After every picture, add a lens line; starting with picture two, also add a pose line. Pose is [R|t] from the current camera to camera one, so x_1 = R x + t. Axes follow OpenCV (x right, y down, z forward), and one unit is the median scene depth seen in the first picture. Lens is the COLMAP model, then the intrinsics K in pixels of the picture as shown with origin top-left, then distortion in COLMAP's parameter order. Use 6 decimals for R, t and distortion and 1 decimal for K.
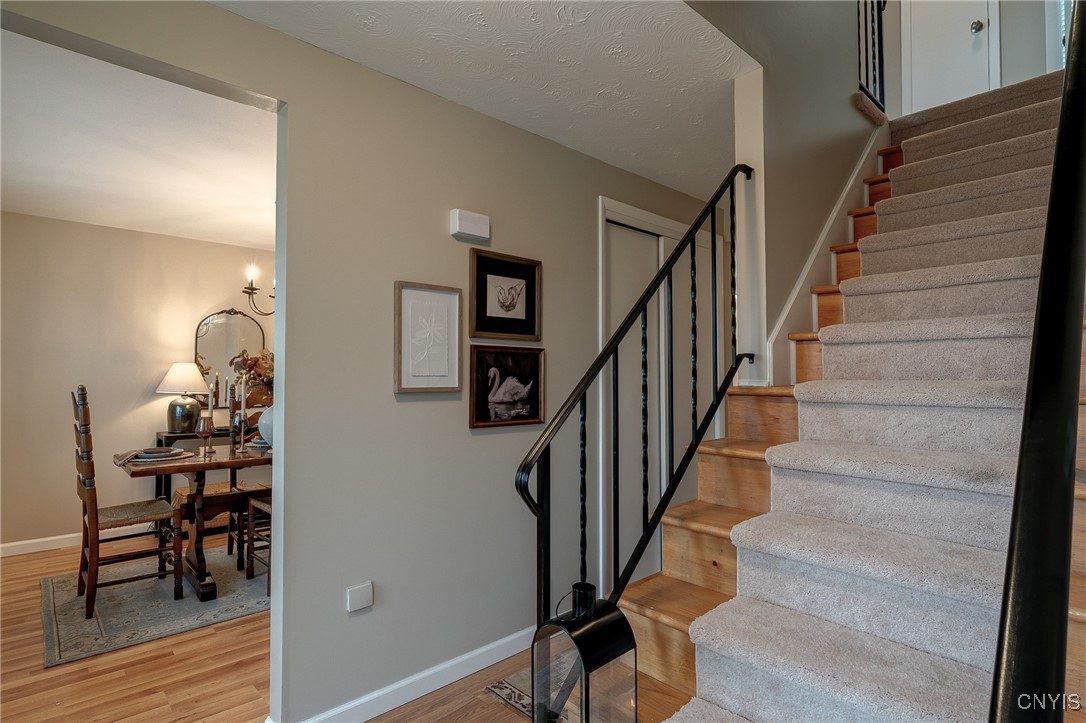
lens RADIAL K [[553.6, 0, 546.4], [0, 553.6, 361.5], [0, 0, 1]] dist [0.000544, 0.000373]
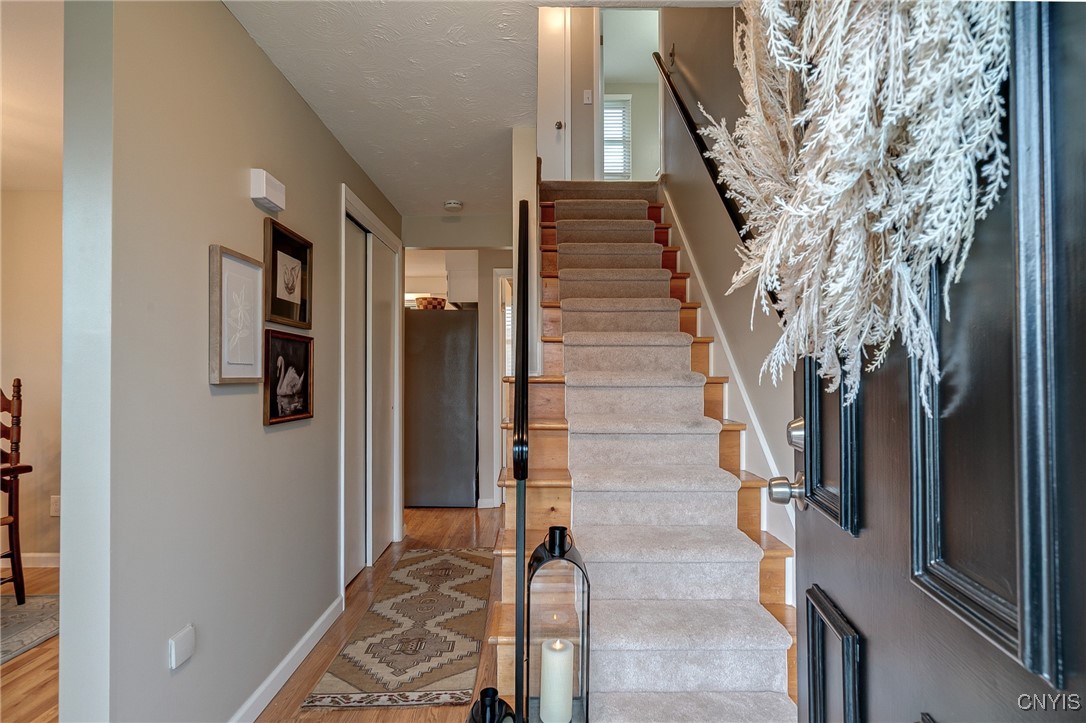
lens RADIAL K [[553.6, 0, 544.8], [0, 553.6, 365.3], [0, 0, 1]] dist [0.000544, 0.000373]
pose [[0.676318, 0.012775, 0.736499, -0.517606], [-0.021770, 0.999759, 0.002650, 0.015333], [-0.736288, -0.017826, 0.676433, 0.098153]]
